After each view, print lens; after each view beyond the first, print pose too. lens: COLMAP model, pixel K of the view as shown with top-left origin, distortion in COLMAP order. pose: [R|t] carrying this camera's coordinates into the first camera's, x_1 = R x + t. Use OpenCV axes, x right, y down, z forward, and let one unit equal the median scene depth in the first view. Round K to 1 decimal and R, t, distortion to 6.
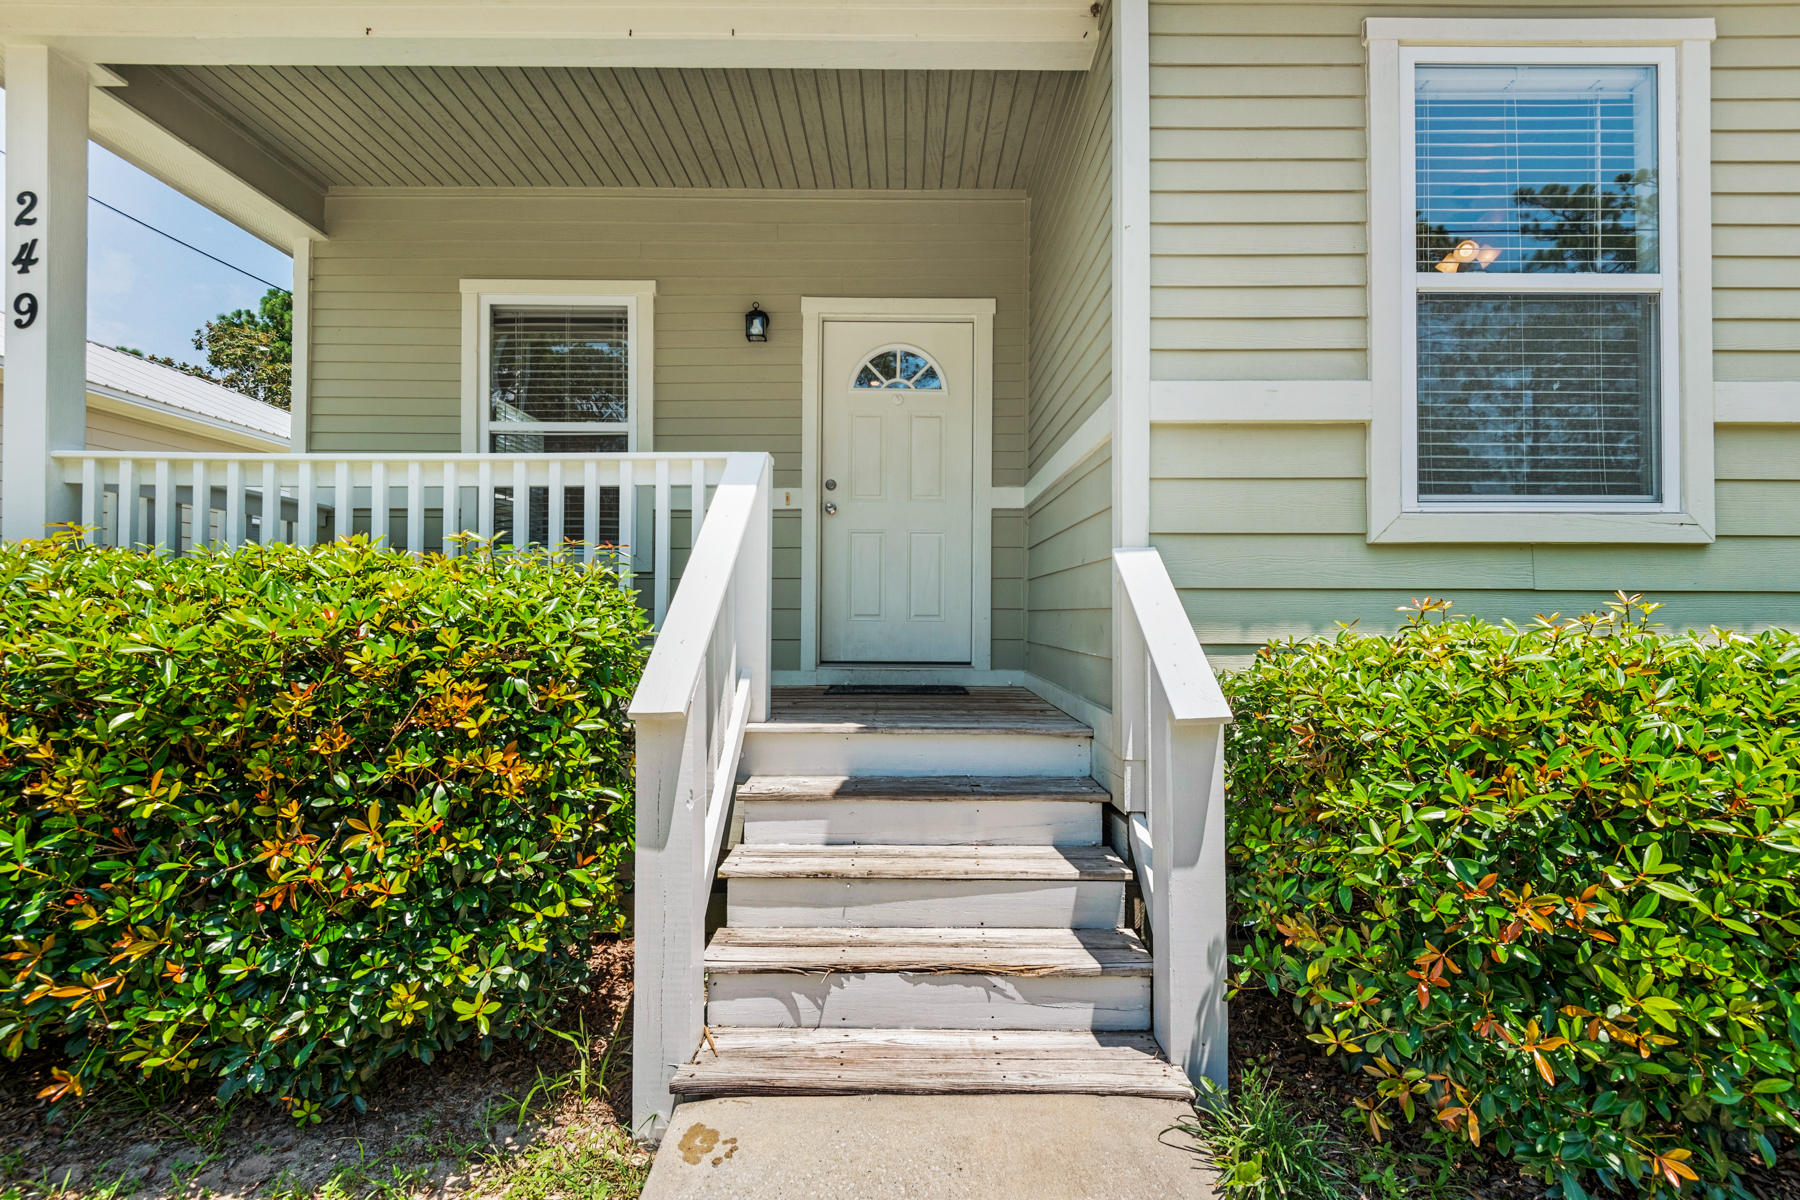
lens RADIAL K [[832.4, 0, 900.0], [0, 832.4, 600.0], [0, 0, 1]] dist [-0.002223, -0.000734]
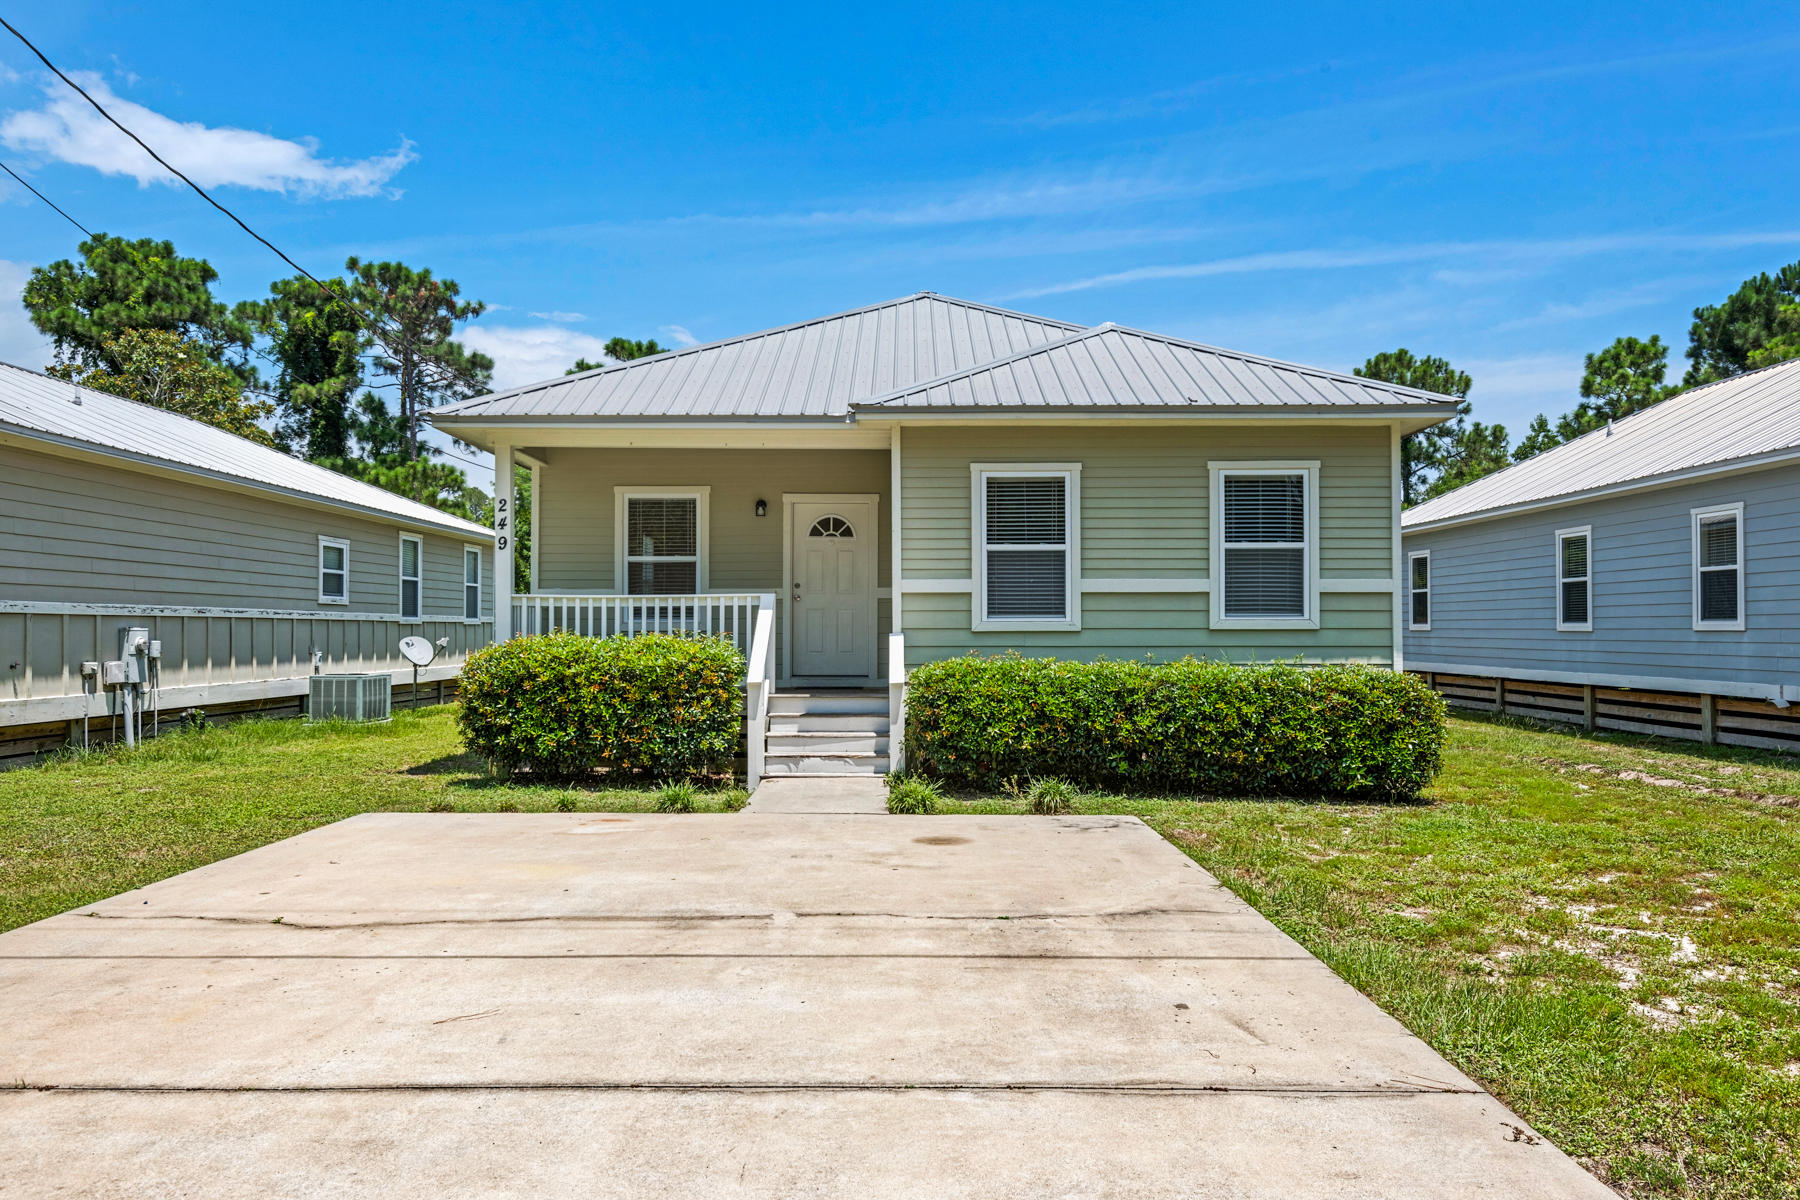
lens RADIAL K [[1350.0, 0, 900.0], [0, 1350.0, 600.0], [0, 0, 1]] dist [-0.153746, 0.000475]
pose [[0.999985, -0.005442, -0.000480, 0.296349], [0.005436, 0.999932, -0.010307, -0.134957], [0.000536, 0.010304, 0.999947, -4.038201]]
